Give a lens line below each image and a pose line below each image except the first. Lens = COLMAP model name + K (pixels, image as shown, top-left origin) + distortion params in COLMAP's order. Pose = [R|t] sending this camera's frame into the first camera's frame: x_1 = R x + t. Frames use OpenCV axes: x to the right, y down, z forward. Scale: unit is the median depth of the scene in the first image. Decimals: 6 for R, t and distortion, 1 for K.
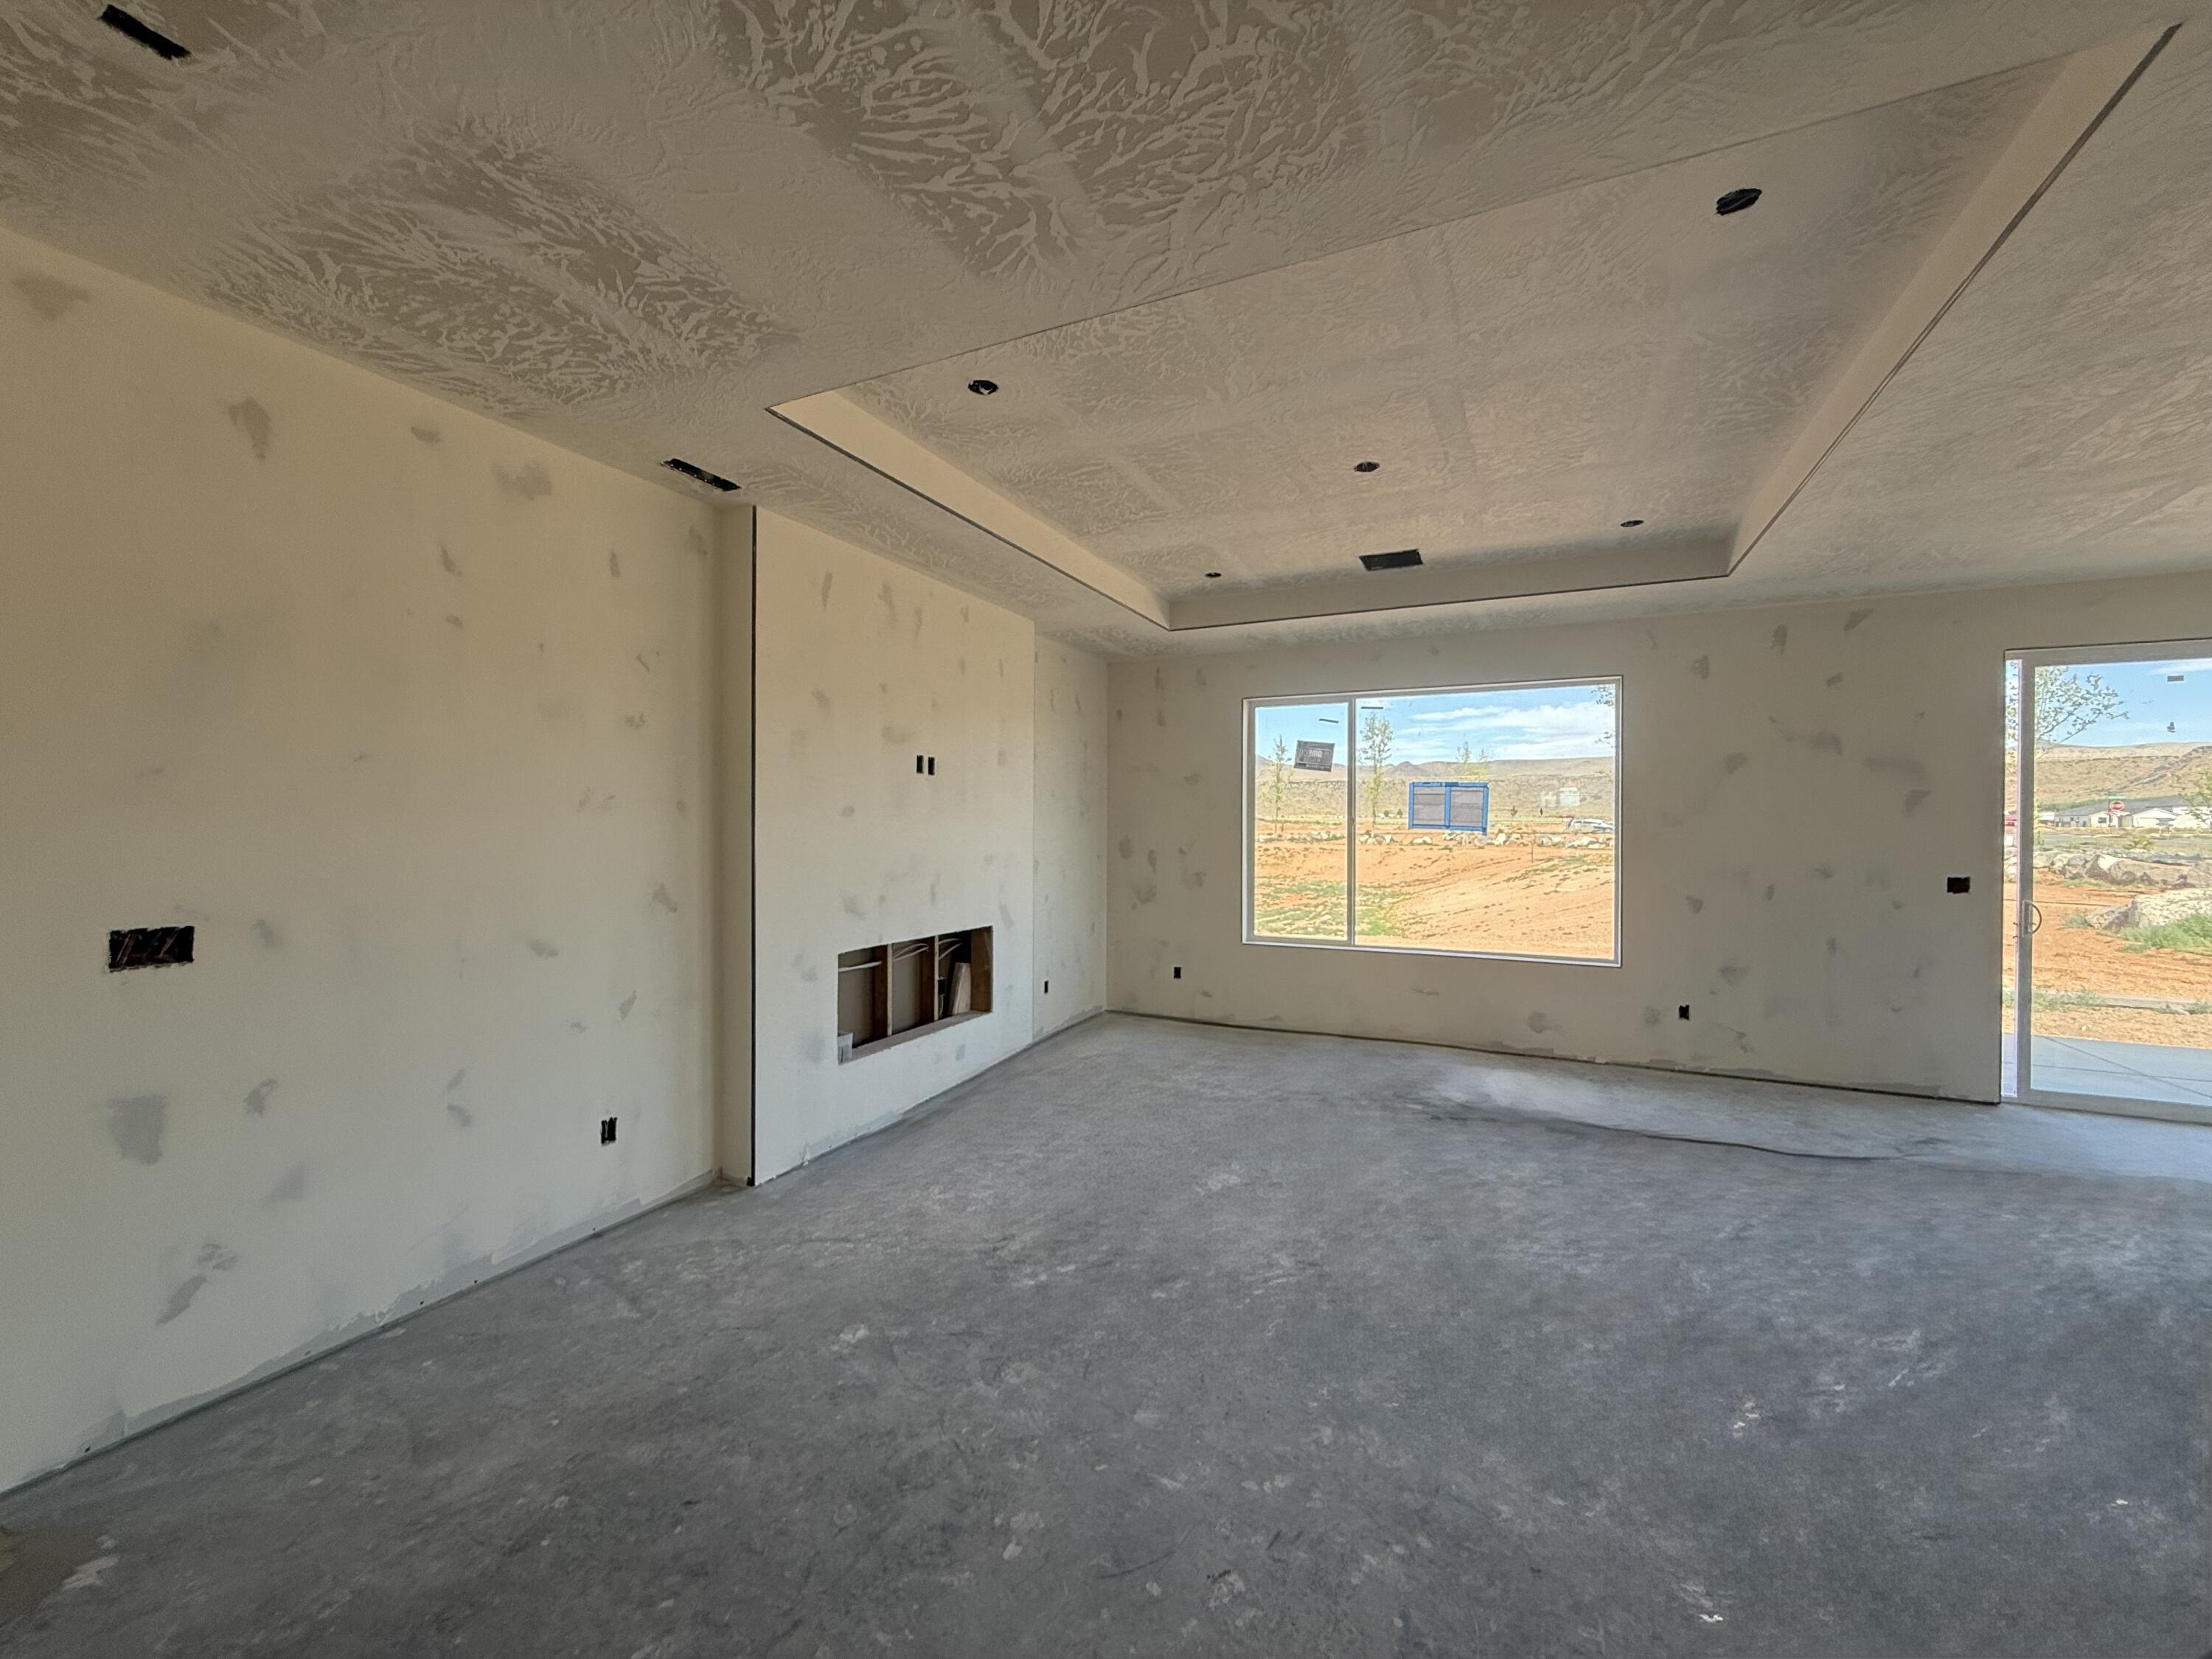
lens RADIAL K [[883.4, 0, 1101.2], [0, 883.4, 829.7], [0, 0, 1]] dist [0.001437, -0.000216]
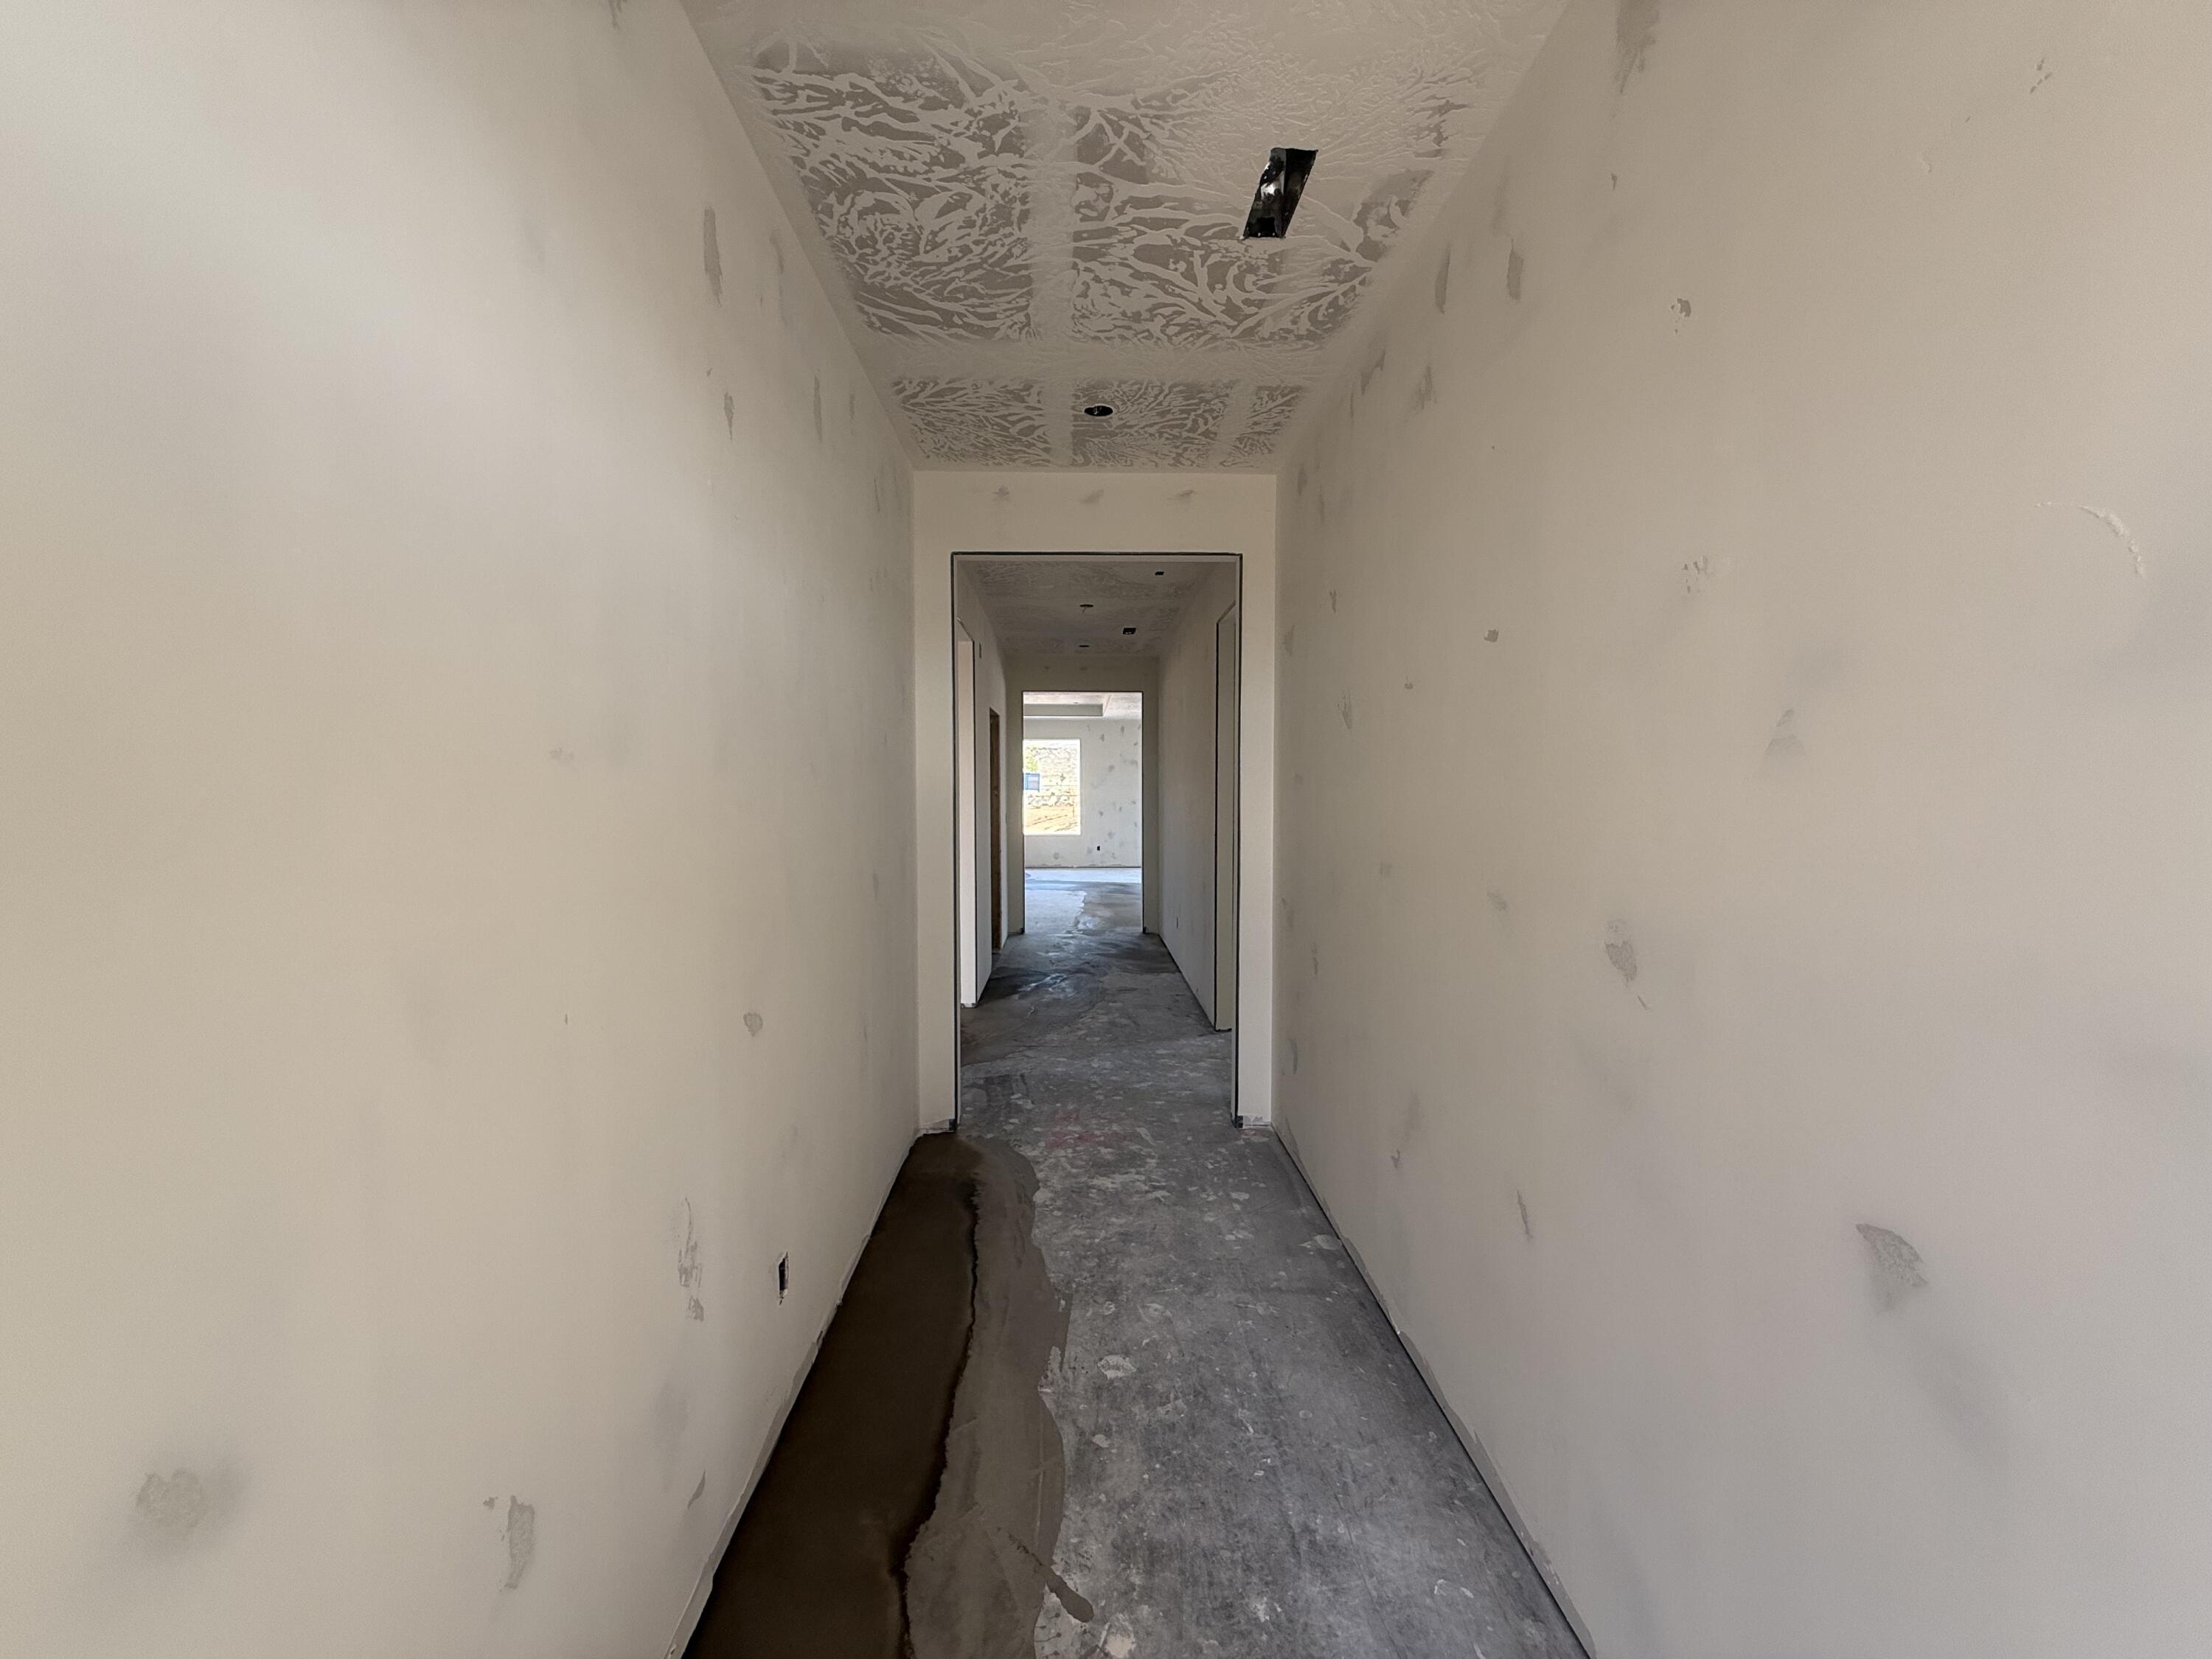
lens RADIAL K [[883.4, 0, 1105.9], [0, 883.4, 825.9], [0, 0, 1]] dist [0.001437, -0.000216]
pose [[0.899010, -0.017737, 0.437568, -0.903640], [0.006083, 0.999589, 0.028022, 0.053729], [-0.437885, -0.022530, 0.898749, -2.415491]]
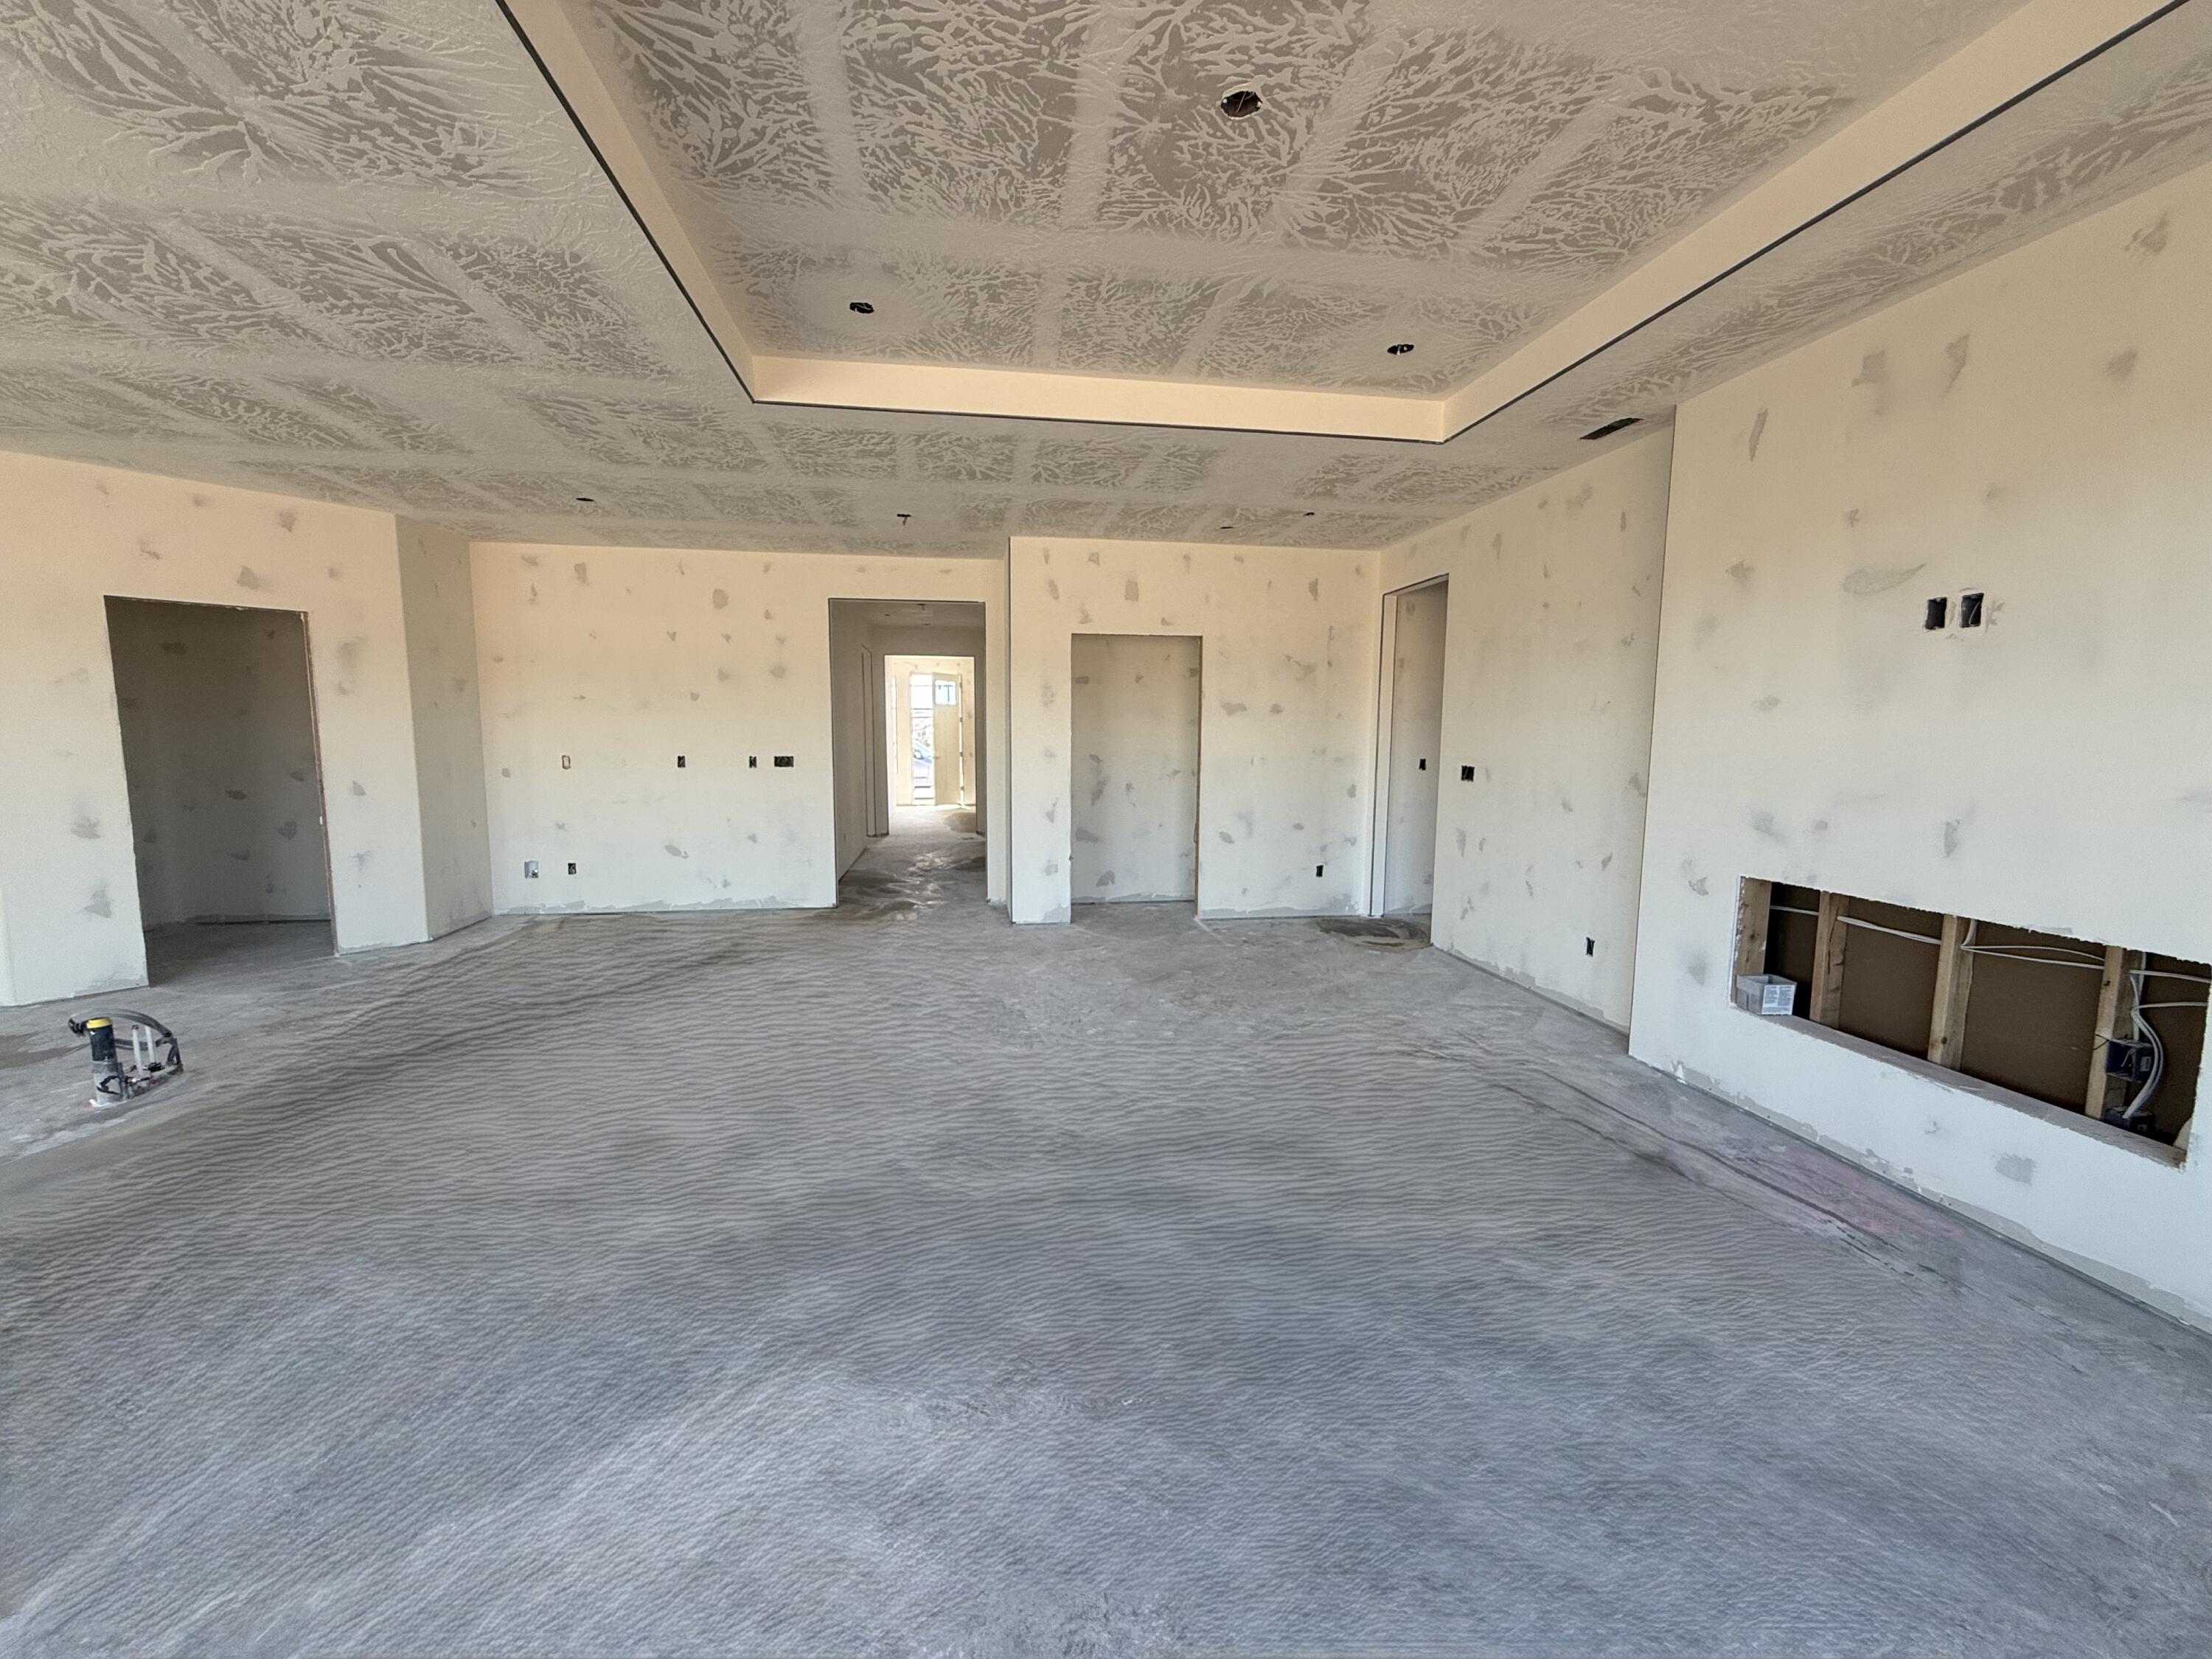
lens RADIAL K [[883.4, 0, 1104.2], [0, 883.4, 828.3], [0, 0, 1]] dist [0.001437, -0.000216]
pose [[-0.823021, 0.054041, -0.565434, 0.667218], [-0.011507, 0.993673, 0.111718, 0.009117], [0.567894, 0.098453, -0.817192, 1.337253]]
